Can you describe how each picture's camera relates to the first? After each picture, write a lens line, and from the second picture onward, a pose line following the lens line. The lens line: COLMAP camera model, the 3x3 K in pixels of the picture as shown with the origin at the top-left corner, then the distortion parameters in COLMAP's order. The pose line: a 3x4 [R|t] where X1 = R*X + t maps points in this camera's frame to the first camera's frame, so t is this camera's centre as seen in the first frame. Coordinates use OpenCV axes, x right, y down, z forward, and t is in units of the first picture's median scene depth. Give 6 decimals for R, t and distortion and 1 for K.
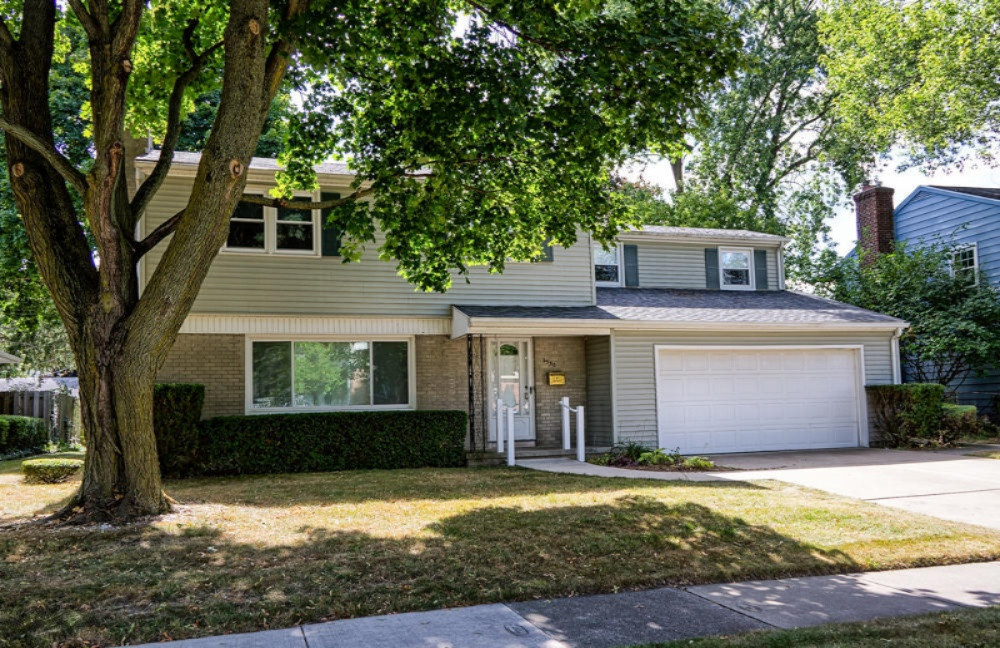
lens RADIAL K [[872.6, 0, 517.8], [0, 872.6, 328.2], [0, 0, 1]] dist [0.005629, 0.004573]
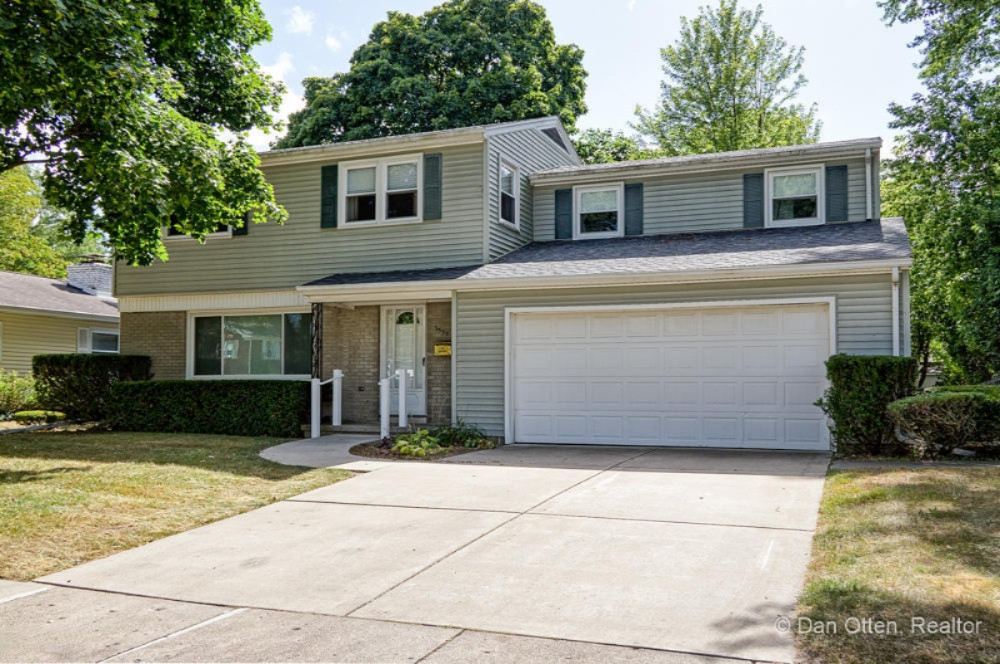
lens RADIAL K [[907.4, 0, 500.4], [0, 907.4, 343.5], [0, 0, 1]] dist [-0.005981, 0.023215]
pose [[0.746690, -0.006903, -0.665137, 0.711042], [0.037353, 0.998803, 0.031566, 0.025039], [0.664123, -0.048415, 0.746054, 0.347130]]
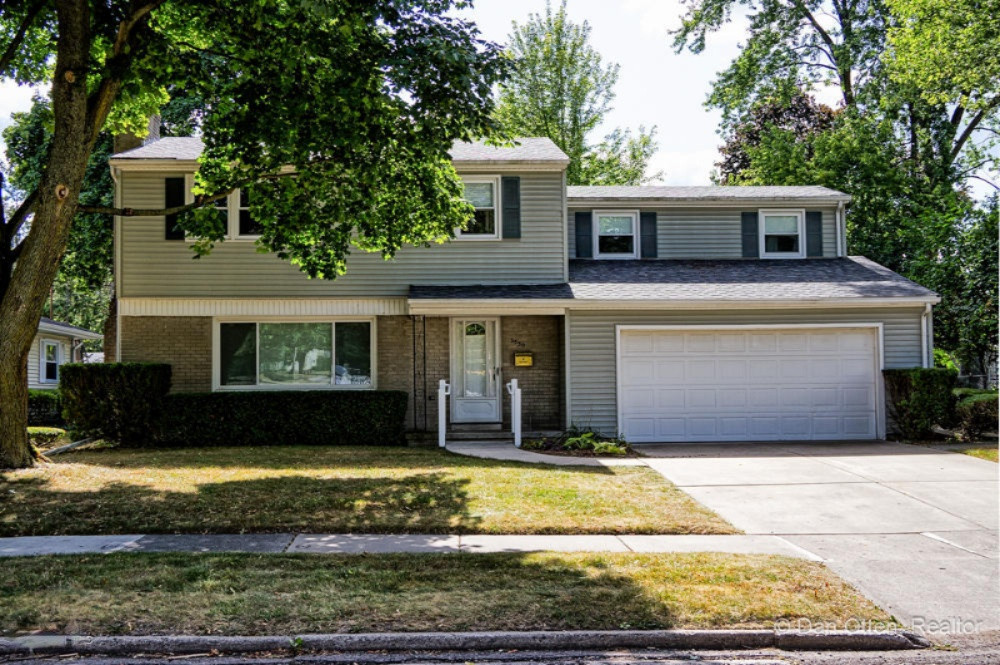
lens RADIAL K [[1088.1, 0, 500.0], [0, 1088.1, 332.5], [0, 0, 1]] dist [-0.000274, -0.007815]
pose [[0.959711, 0.000216, -0.280990, 0.359020], [0.011024, 0.999201, 0.038421, -0.018682], [0.280774, -0.039971, 0.958941, -0.157264]]
